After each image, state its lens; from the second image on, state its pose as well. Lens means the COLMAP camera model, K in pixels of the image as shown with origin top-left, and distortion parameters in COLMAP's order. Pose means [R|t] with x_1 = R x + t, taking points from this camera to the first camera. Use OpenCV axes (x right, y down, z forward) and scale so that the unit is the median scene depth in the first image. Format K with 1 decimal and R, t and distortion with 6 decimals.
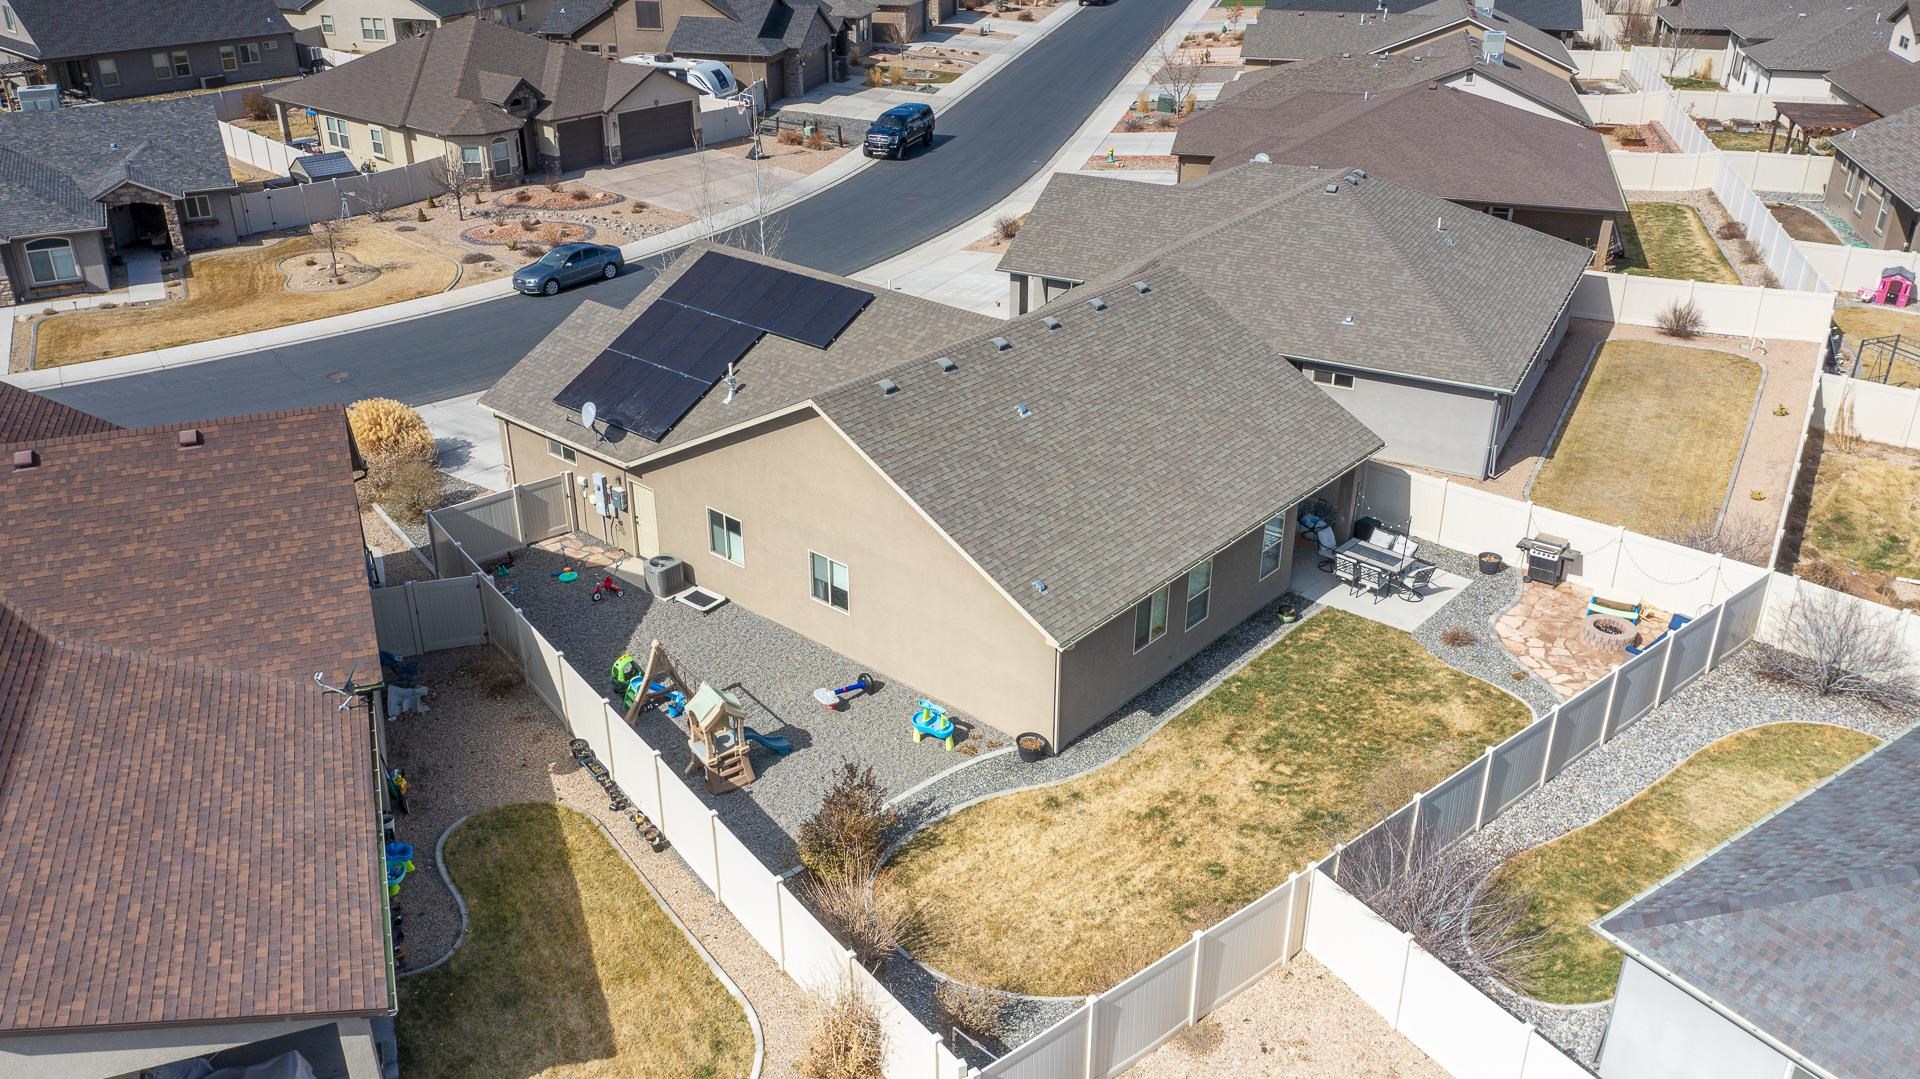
lens RADIAL K [[1531.0, 0, 963.1], [0, 1531.0, 549.8], [0, 0, 1]] dist [-0.014103, 0.013116]
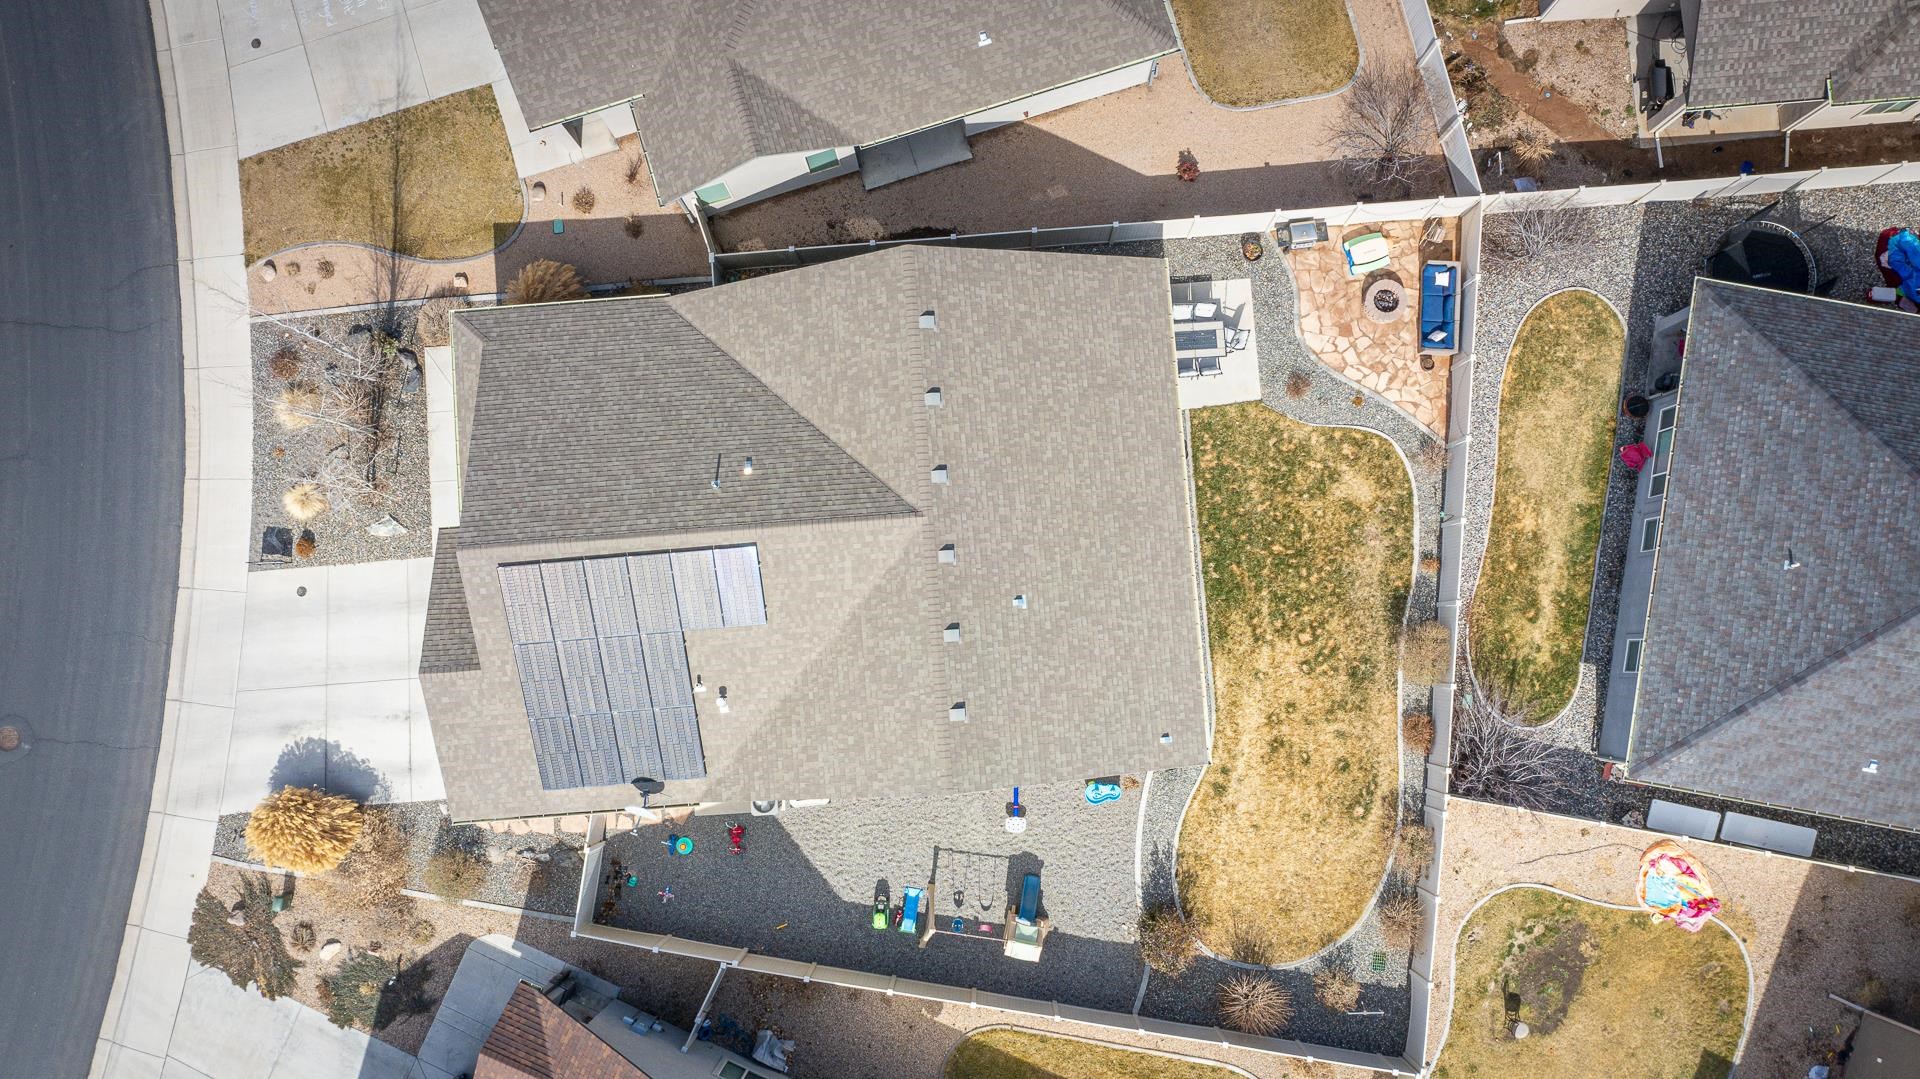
lens RADIAL K [[1531.0, 0, 961.8], [0, 1531.0, 539.0], [0, 0, 1]] dist [-0.014103, 0.013116]
pose [[0.705241, -0.707158, 0.050630, -0.015029], [0.323222, 0.384262, 0.864795, -1.026228], [-0.631002, -0.593524, 0.499566, 0.477296]]
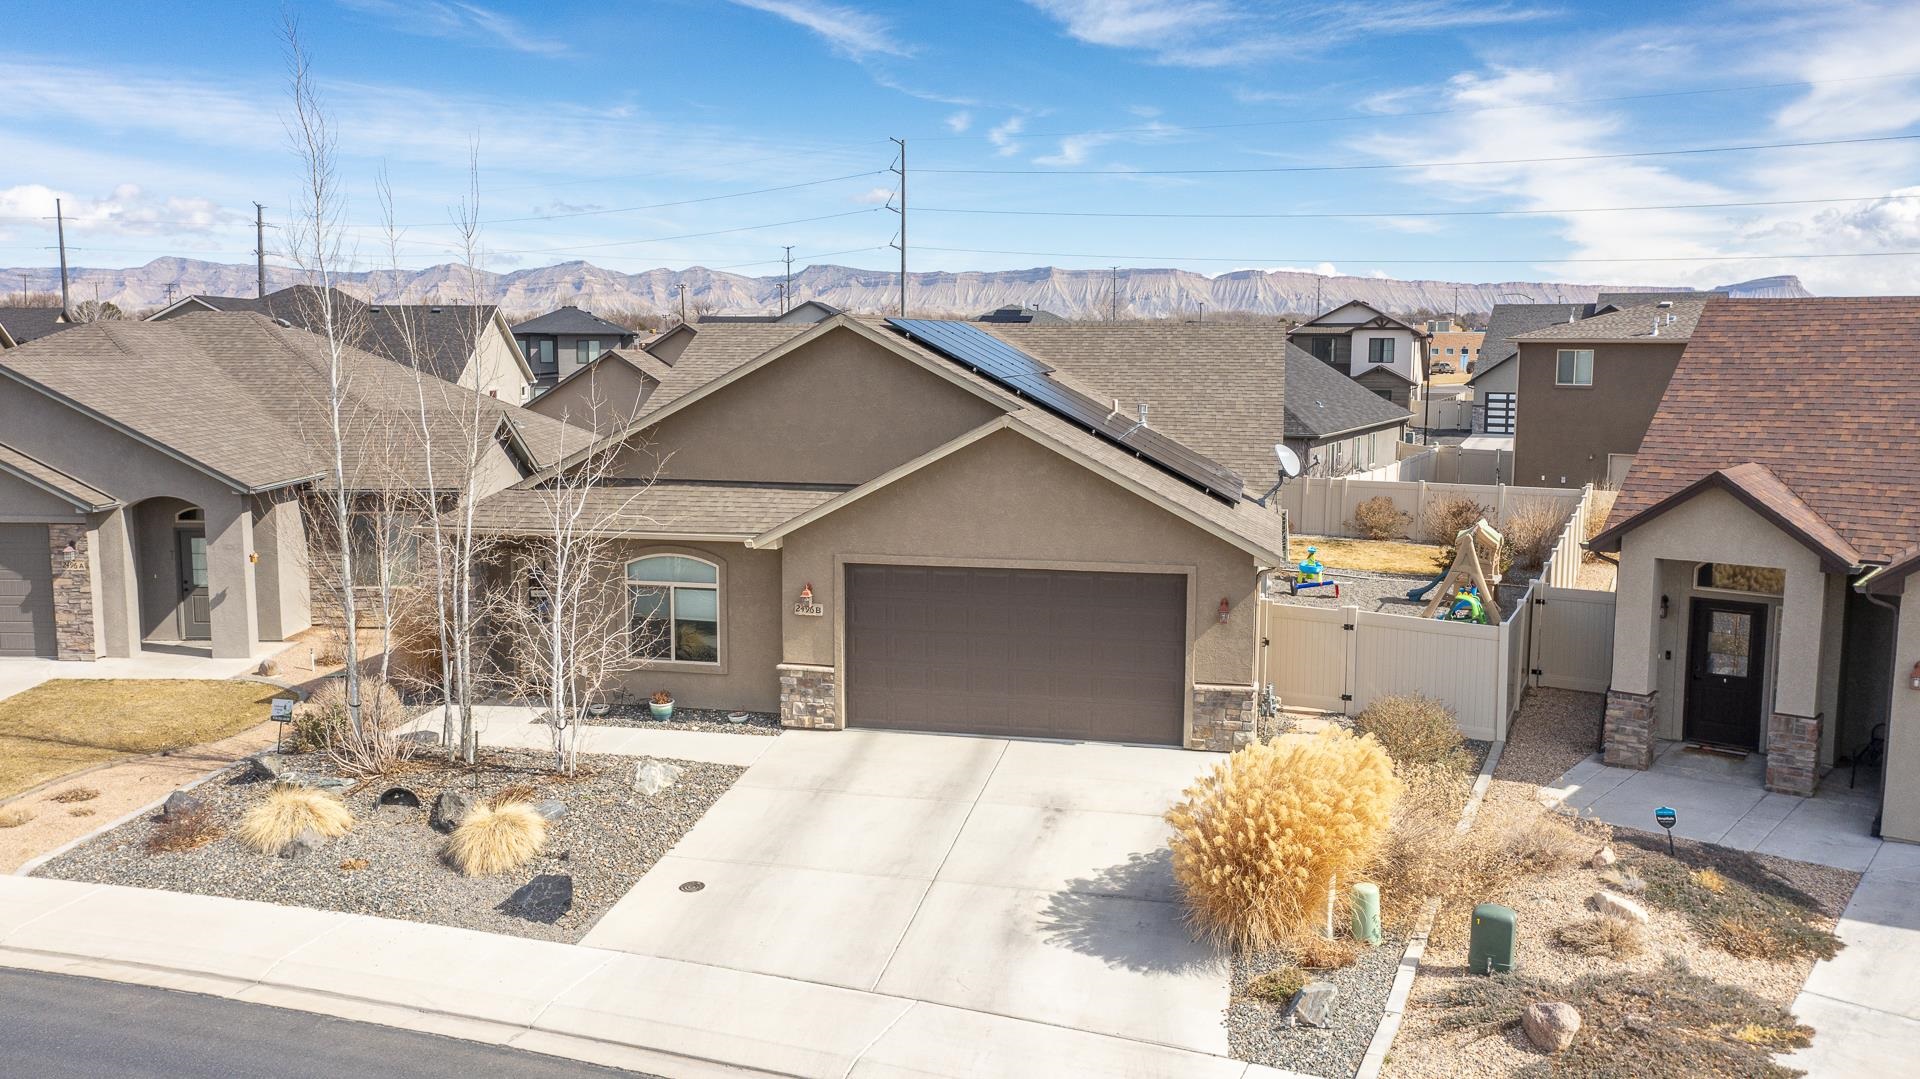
lens RADIAL K [[1531.0, 0, 948.7], [0, 1531.0, 544.3], [0, 0, 1]] dist [-0.014103, 0.013116]
pose [[-0.478532, -0.104056, 0.871883, -0.810834], [0.387241, 0.866166, 0.315911, -0.343597], [-0.788068, 0.488803, -0.374193, 1.459133]]
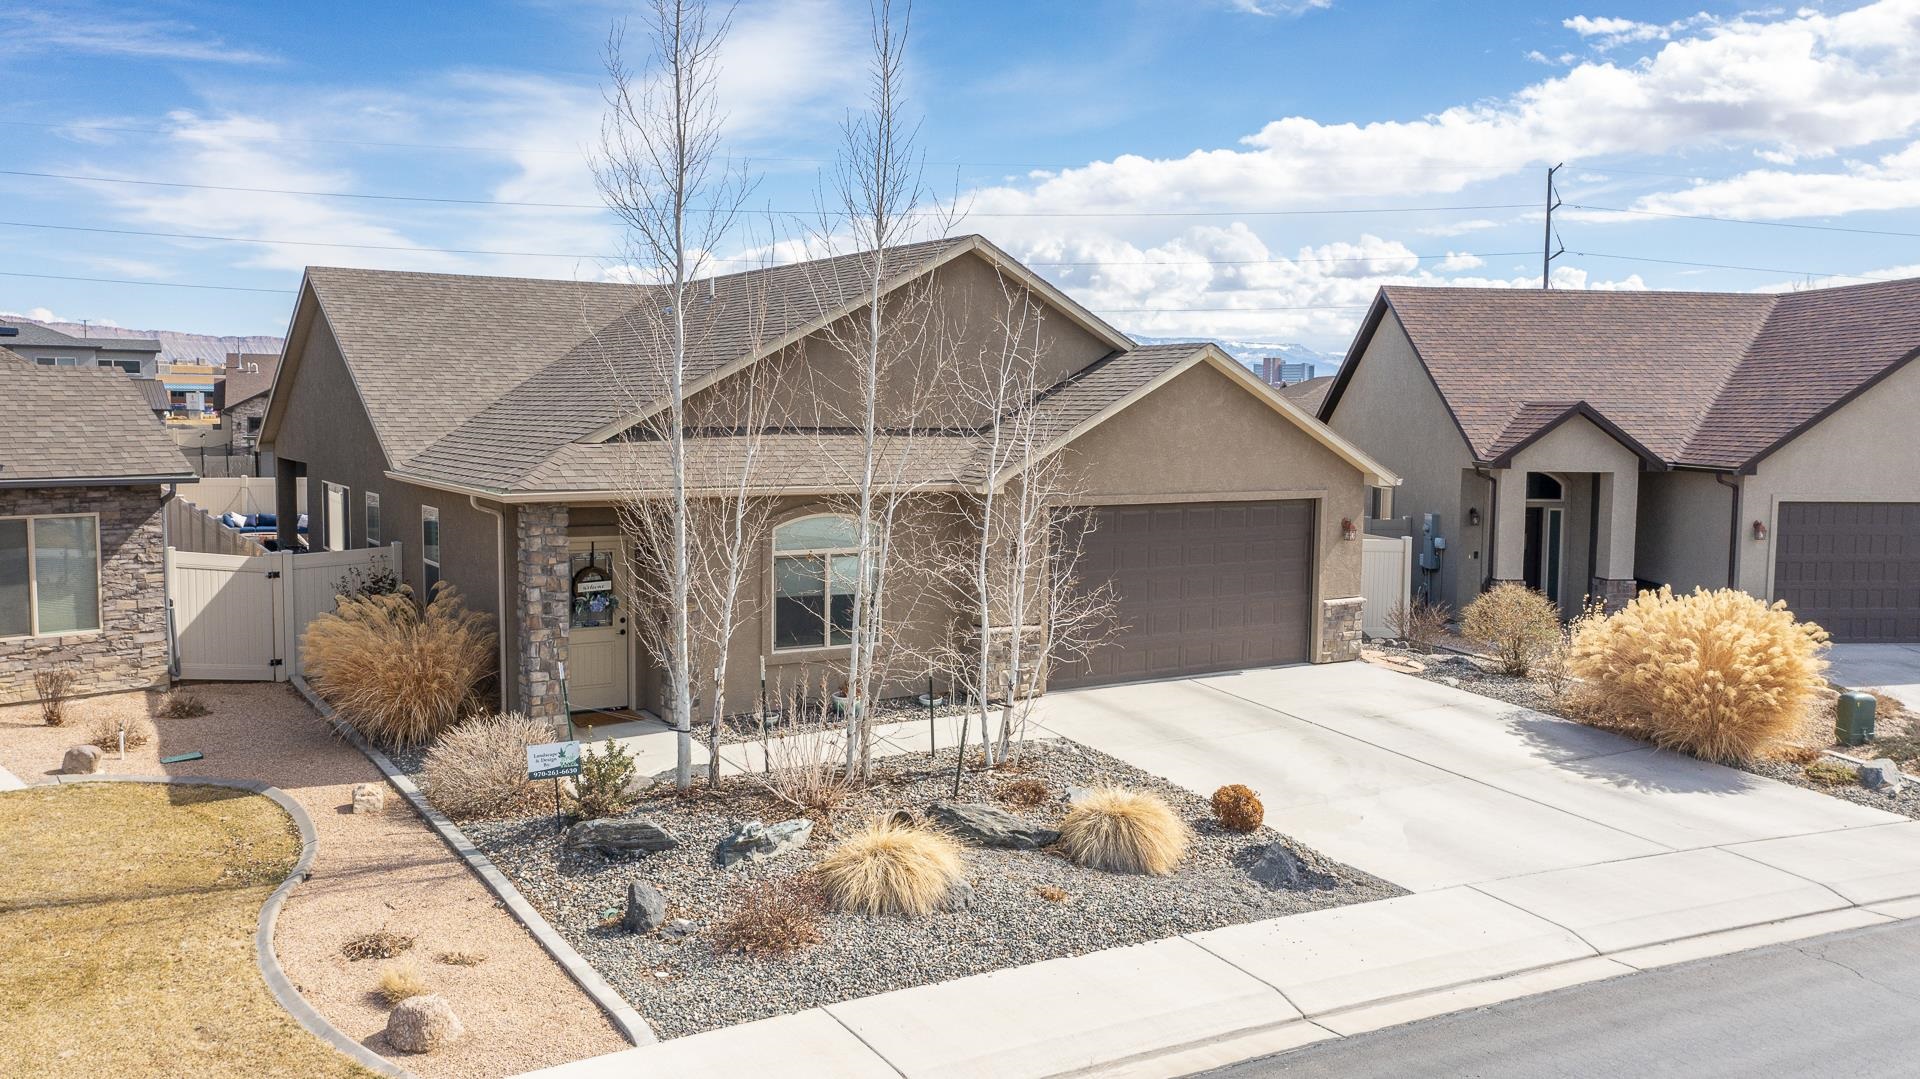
lens RADIAL K [[1531.0, 0, 972.2], [0, 1531.0, 584.5], [0, 0, 1]] dist [-0.014103, 0.013116]
pose [[-0.960510, -0.031583, 0.276448, -0.372053], [0.121202, 0.846835, 0.517861, -0.427093], [-0.250462, 0.530916, -0.809566, 1.741816]]
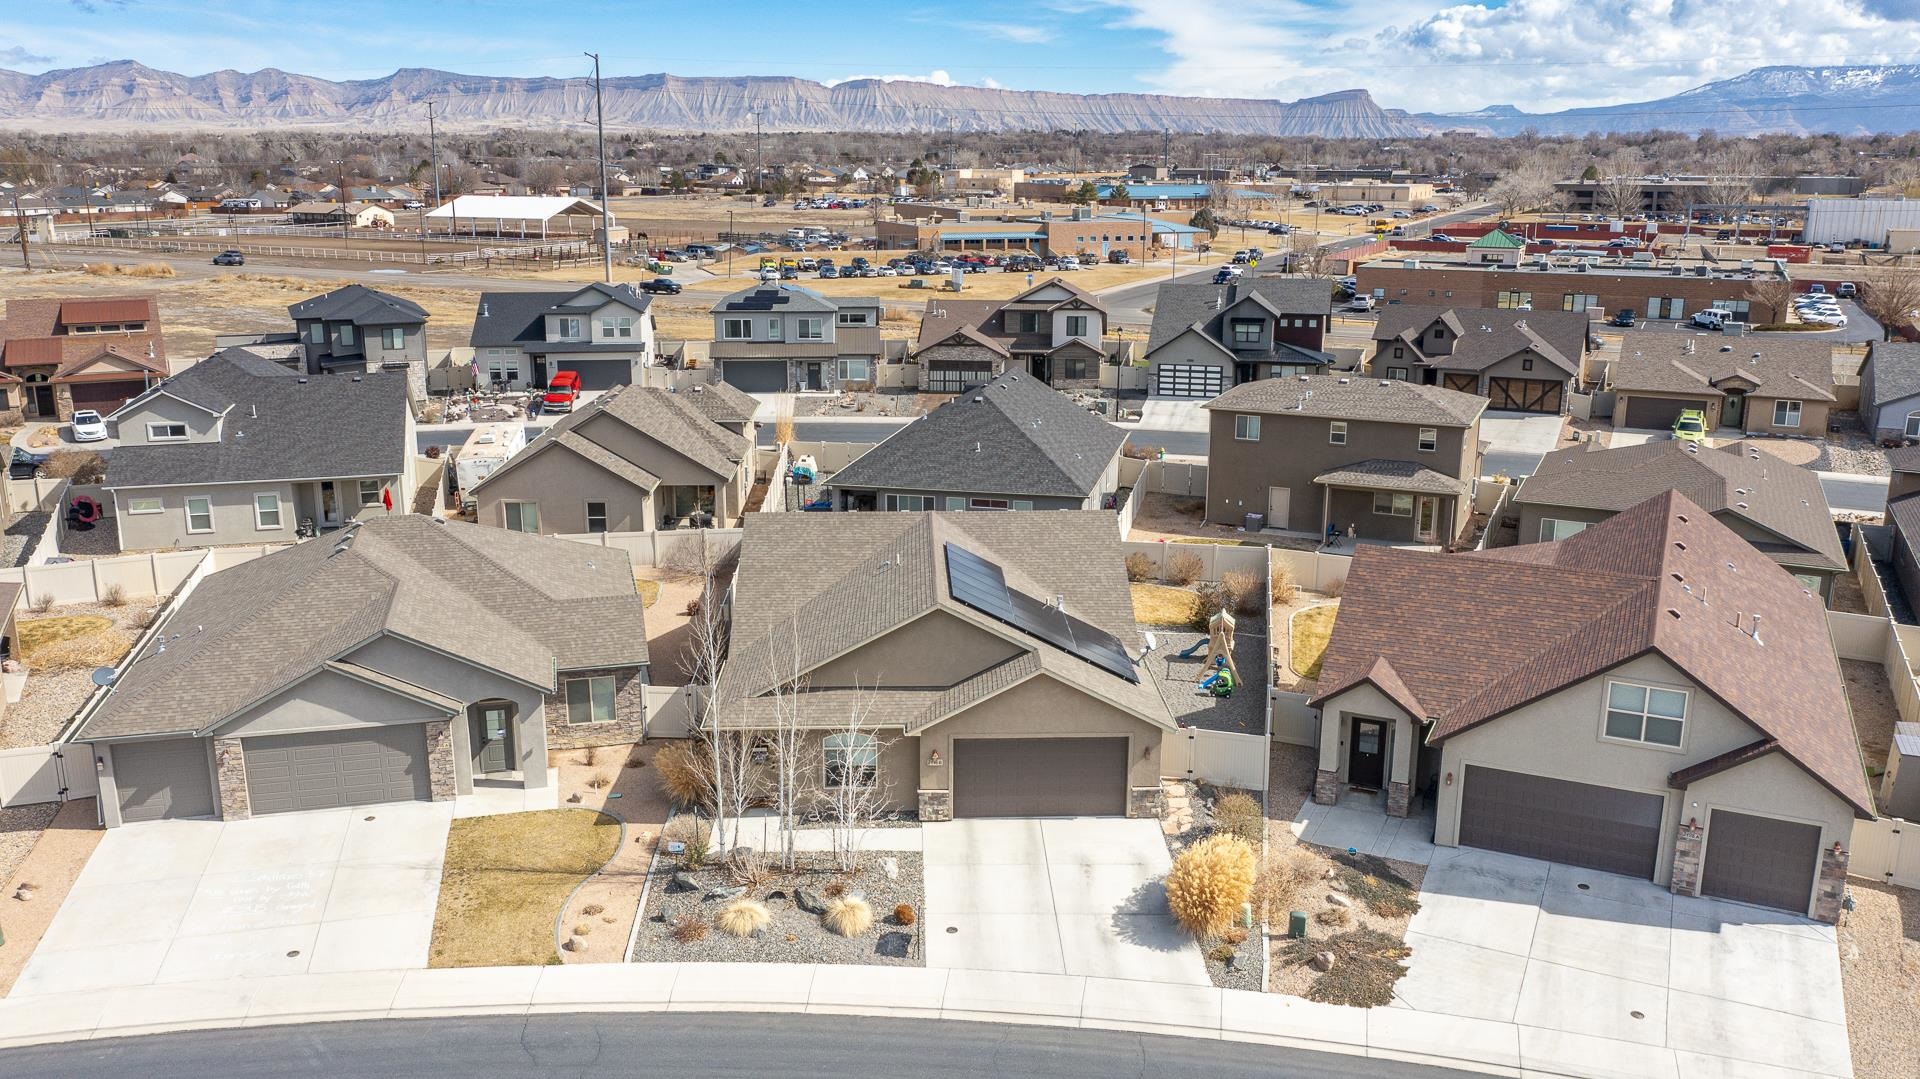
lens RADIAL K [[1531.0, 0, 953.4], [0, 1531.0, 554.4], [0, 0, 1]] dist [-0.014103, 0.013116]
pose [[-0.679869, -0.179444, 0.711040, -1.079597], [0.326360, 0.794252, 0.512497, -0.893353], [-0.656709, 0.580486, -0.481424, 1.761514]]
